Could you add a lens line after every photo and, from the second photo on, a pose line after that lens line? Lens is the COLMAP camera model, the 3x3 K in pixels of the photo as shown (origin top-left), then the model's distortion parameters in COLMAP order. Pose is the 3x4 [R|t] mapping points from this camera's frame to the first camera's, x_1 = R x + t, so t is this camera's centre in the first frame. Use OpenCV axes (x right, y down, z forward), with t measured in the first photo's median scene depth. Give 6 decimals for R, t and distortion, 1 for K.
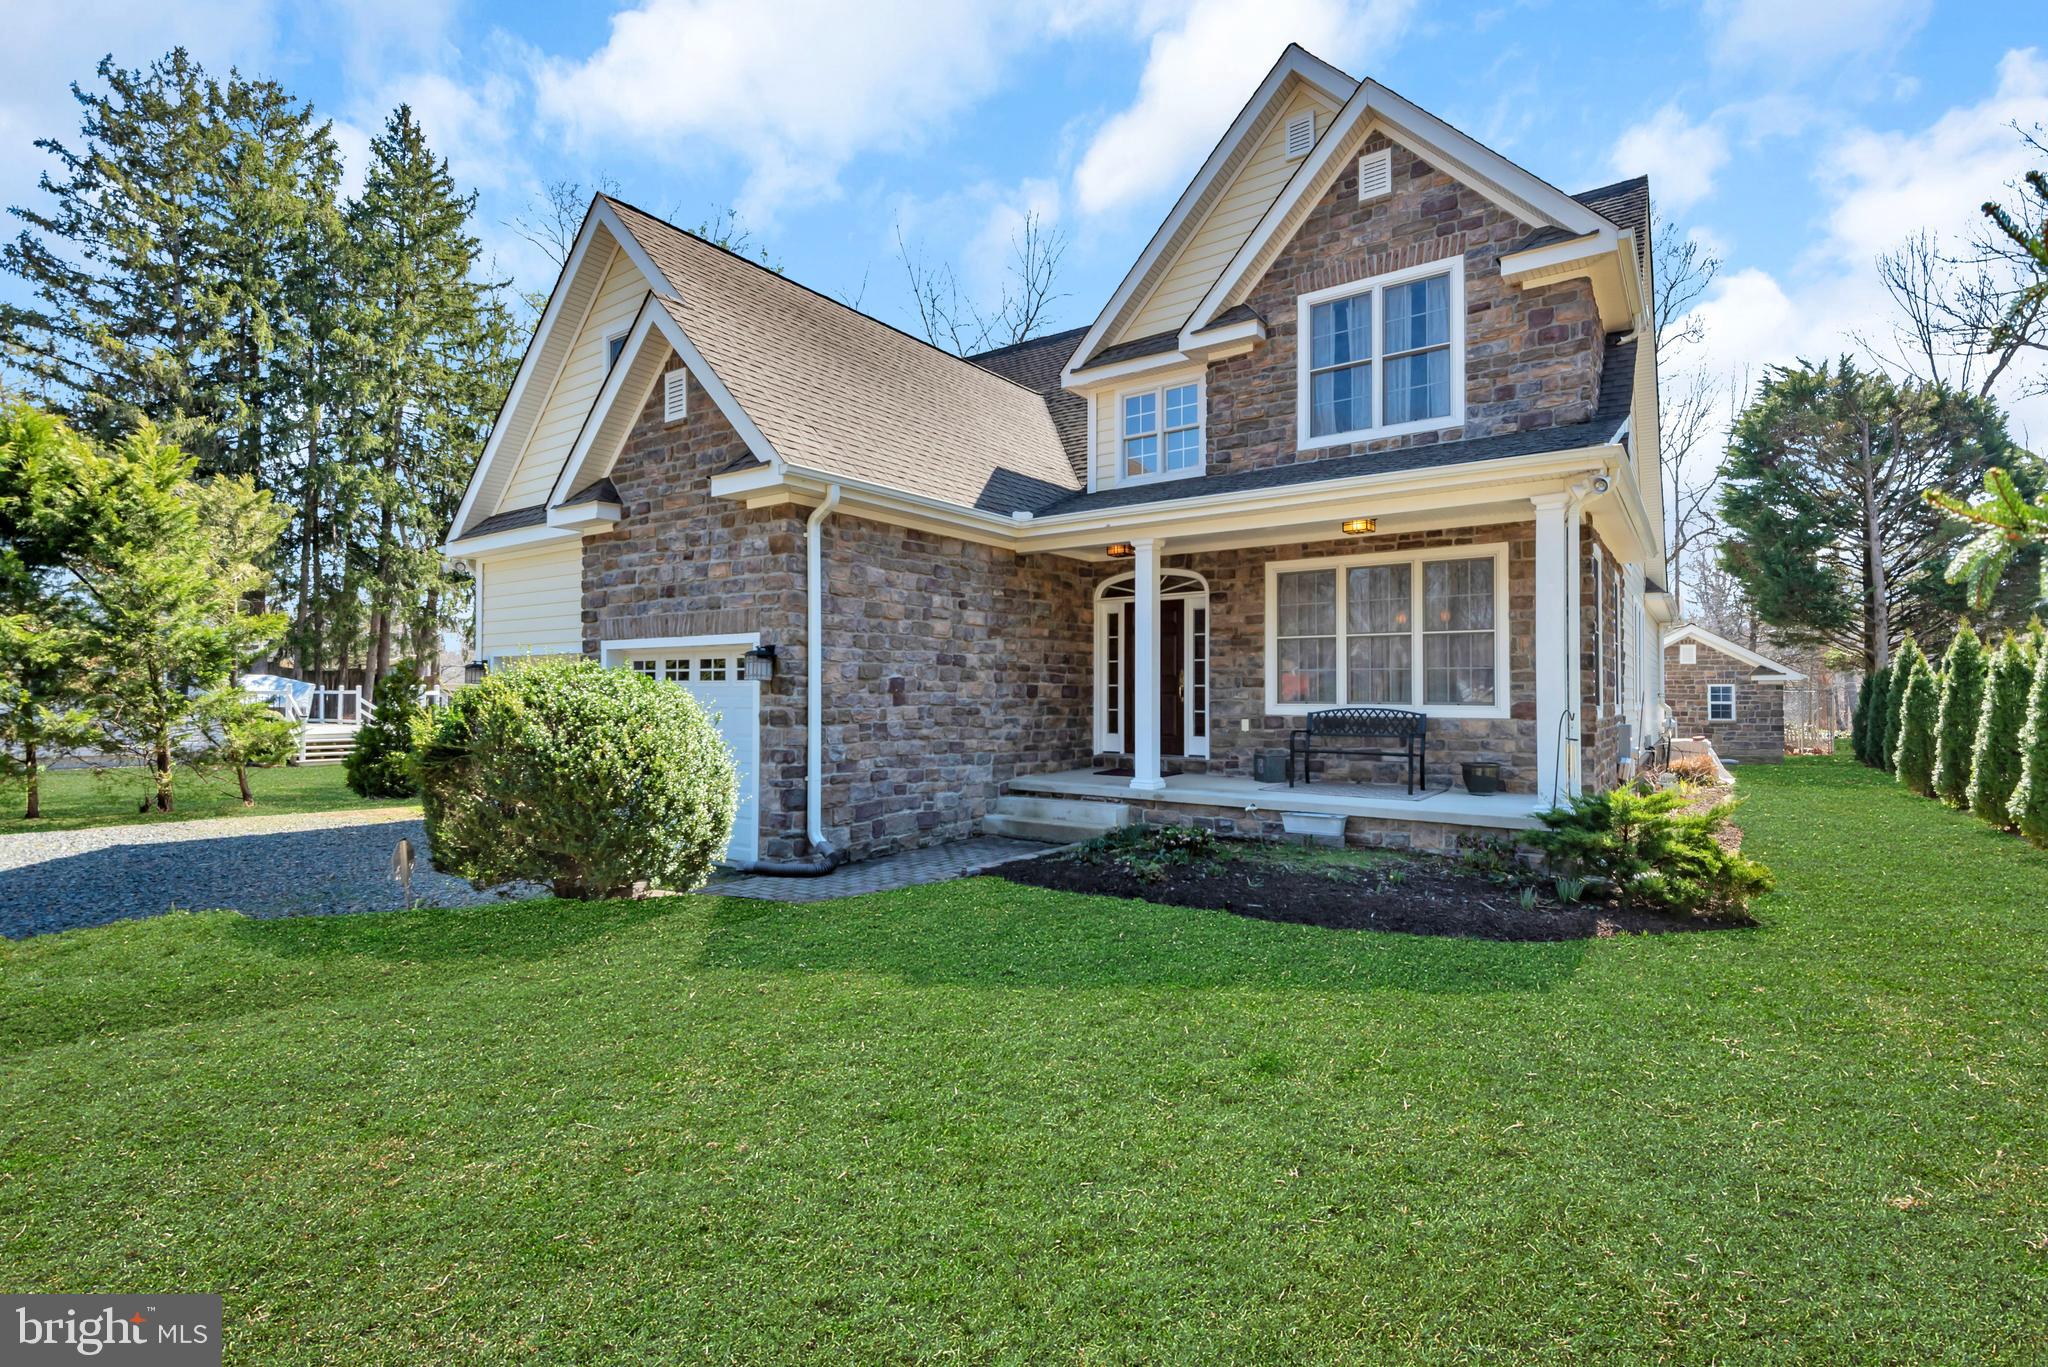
lens RADIAL K [[960.7, 0, 993.2], [0, 960.7, 673.7], [0, 0, 1]] dist [0.013358, -0.008377]
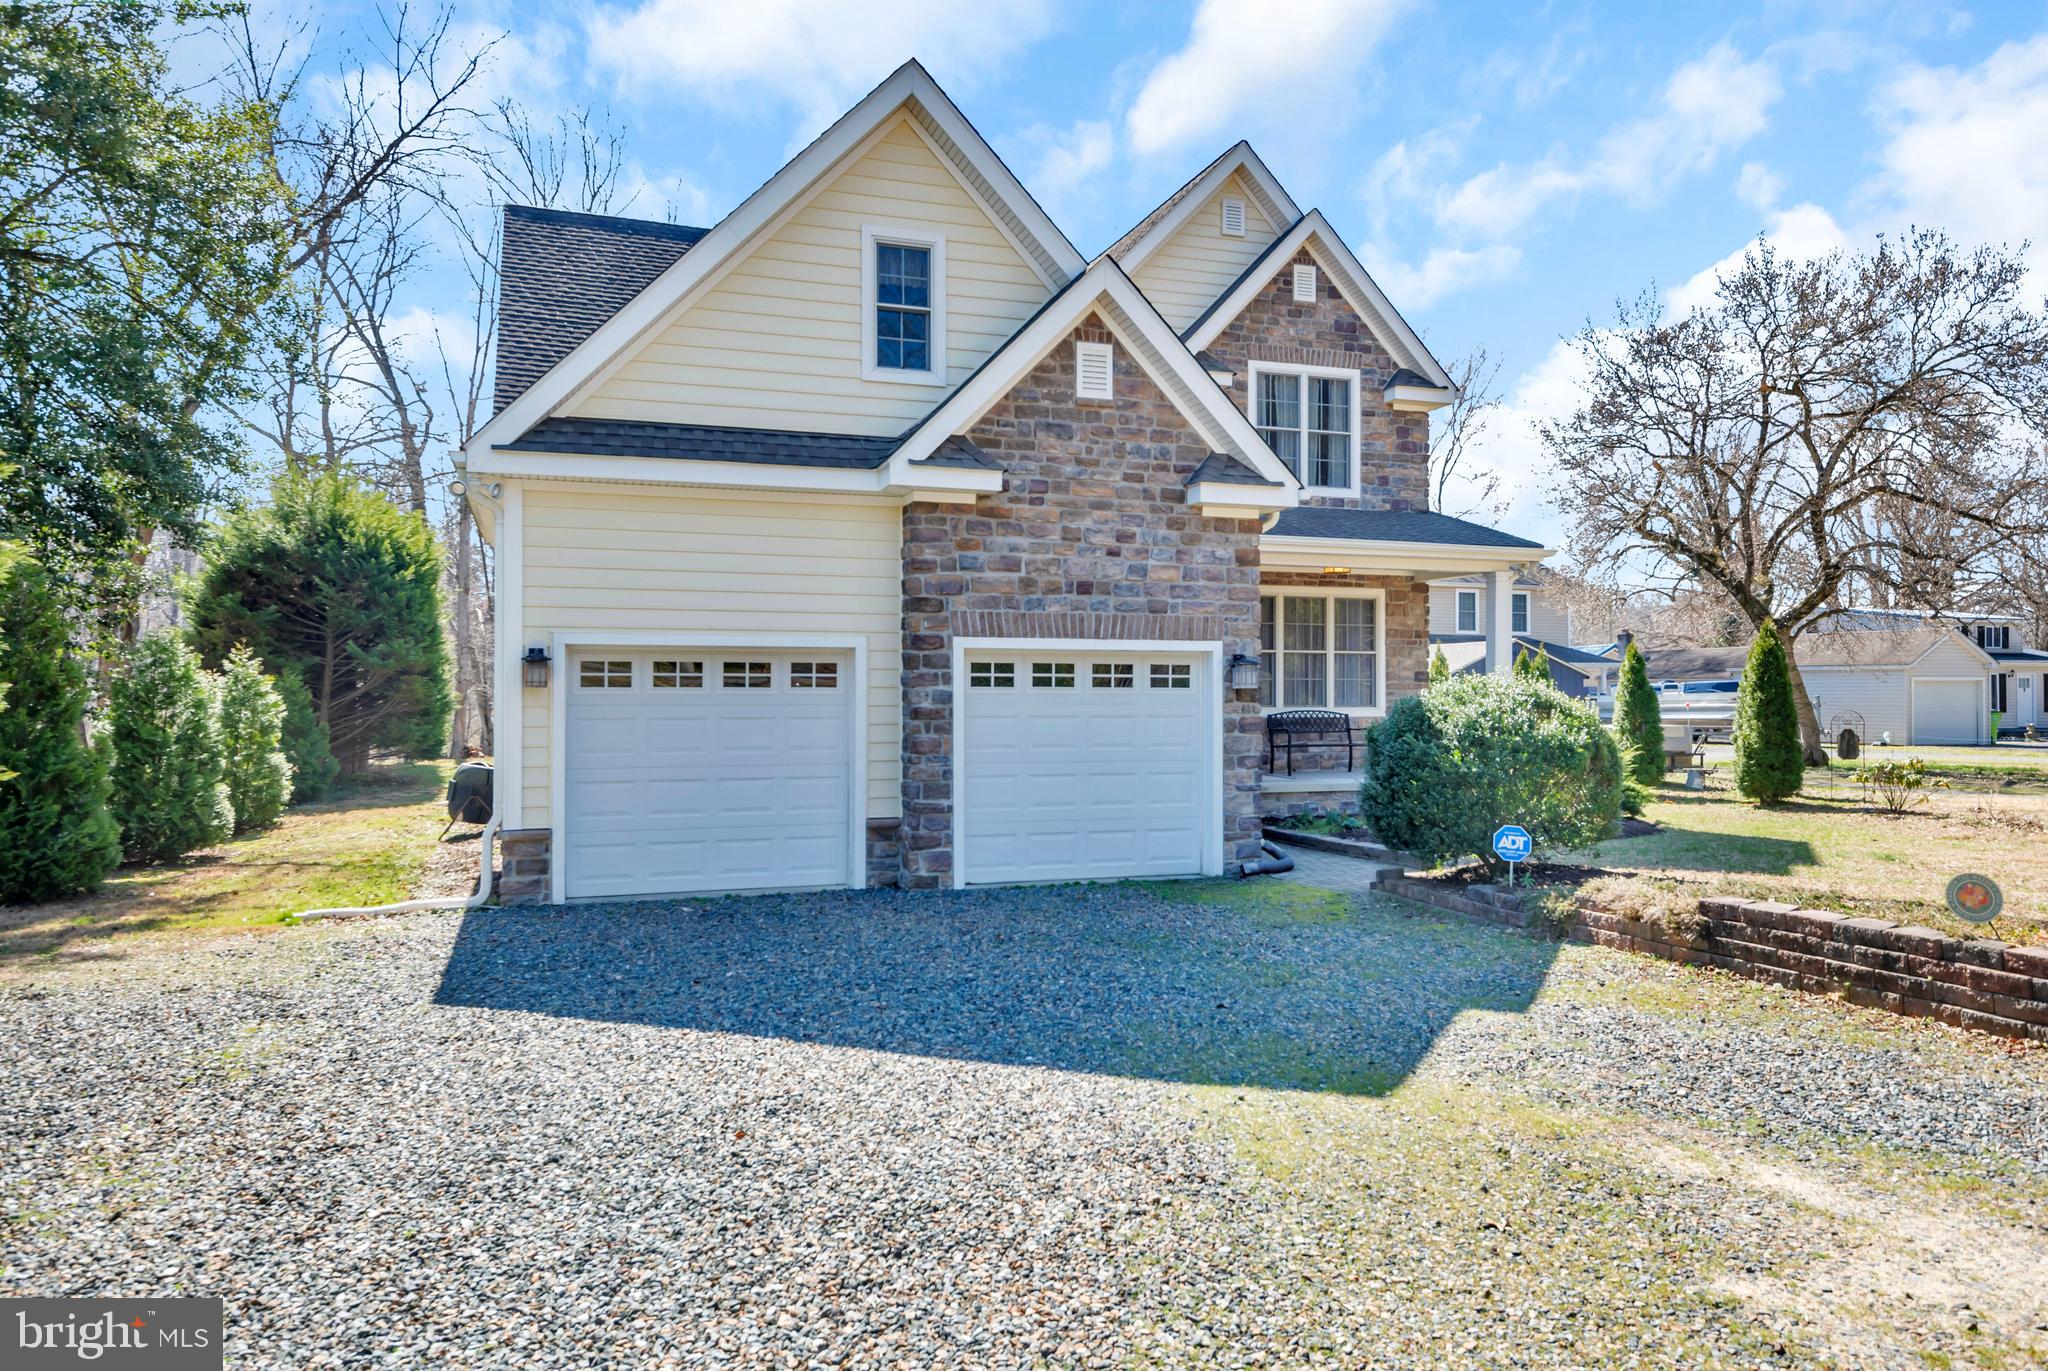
lens RADIAL K [[1371.9, 0, 1026.1], [0, 1371.9, 675.7], [0, 0, 1]] dist [0.018935, -0.003947]
pose [[0.557440, 0.010051, 0.830156, -1.258199], [-0.017411, 0.999848, -0.000414, -0.002011], [-0.830035, -0.014222, 0.557531, 0.294188]]
